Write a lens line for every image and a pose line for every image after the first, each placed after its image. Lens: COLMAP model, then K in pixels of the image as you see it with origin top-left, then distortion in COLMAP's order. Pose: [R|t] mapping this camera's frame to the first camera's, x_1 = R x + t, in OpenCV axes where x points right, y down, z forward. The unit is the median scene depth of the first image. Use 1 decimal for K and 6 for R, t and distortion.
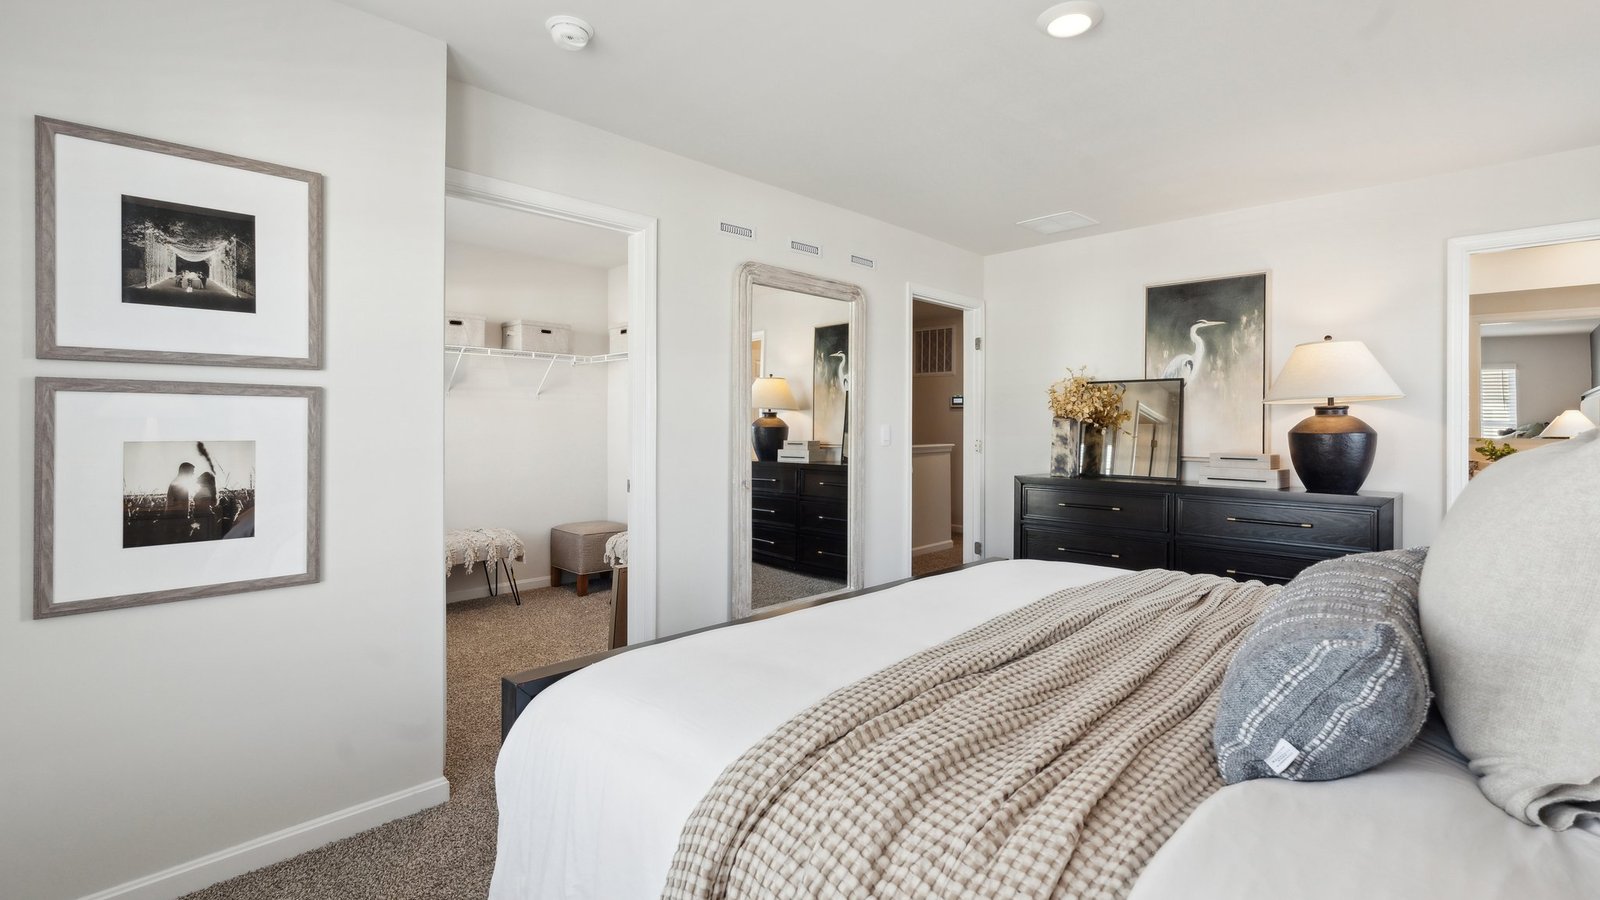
lens RADIAL K [[713.3, 0, 791.4], [0, 713.3, 439.8], [0, 0, 1]] dist [-0.001801, 0.000042]
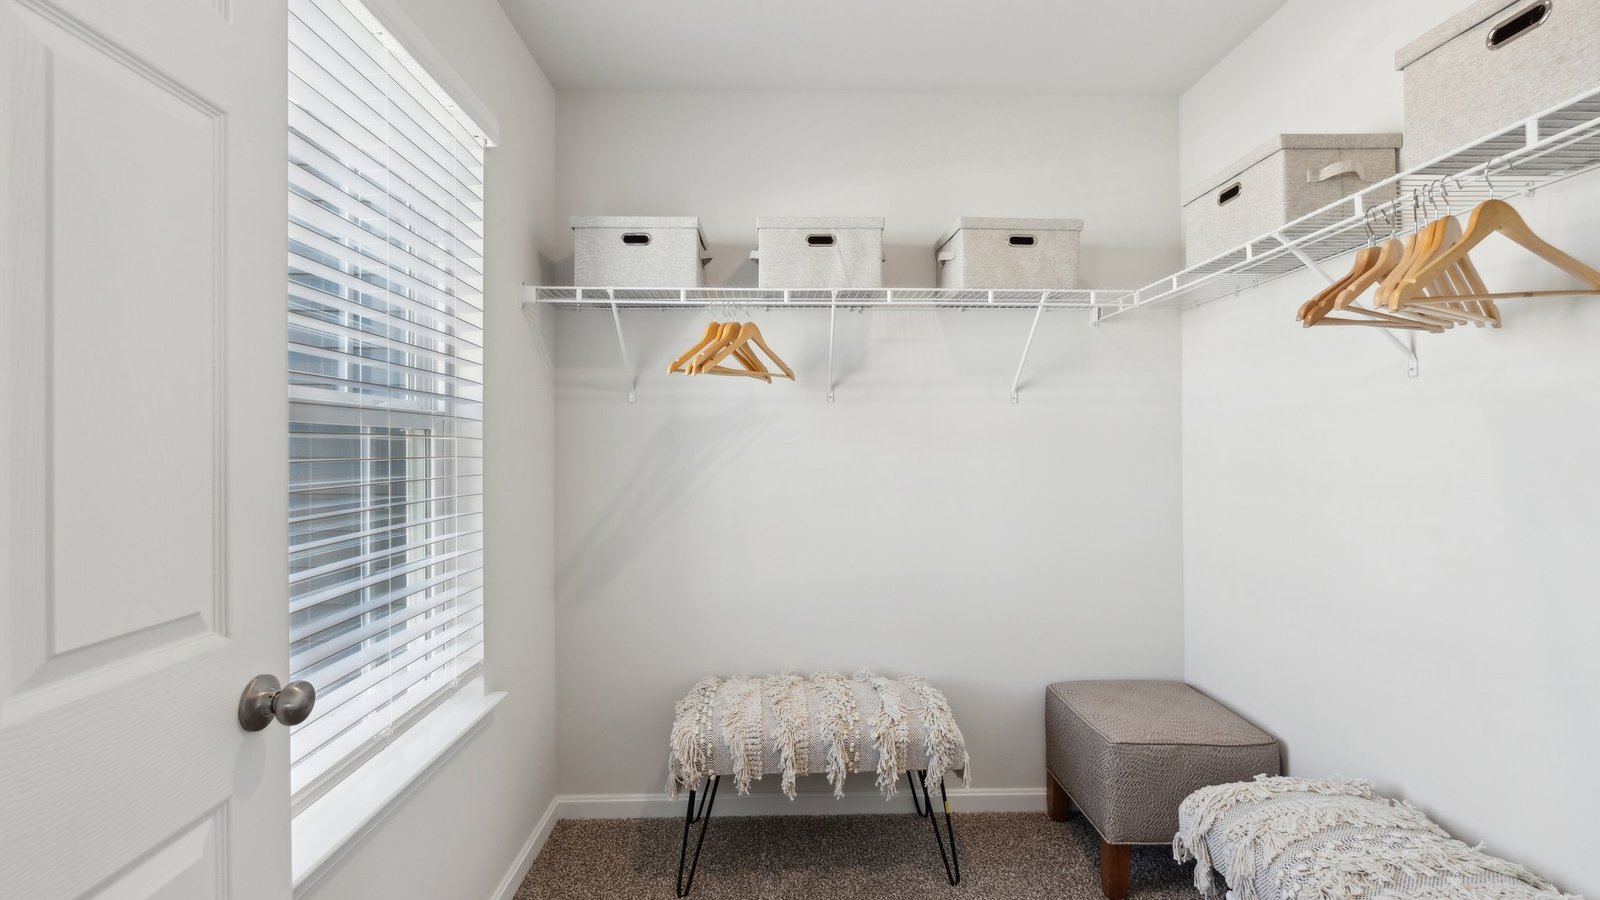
lens RADIAL K [[713.3, 0, 791.4], [0, 713.3, 439.8], [0, 0, 1]] dist [-0.001801, 0.000042]
pose [[0.727667, -0.015177, -0.685762, -0.153546], [-0.005588, 0.999591, -0.028051, -0.019026], [0.685907, 0.024244, 0.727285, 0.599373]]
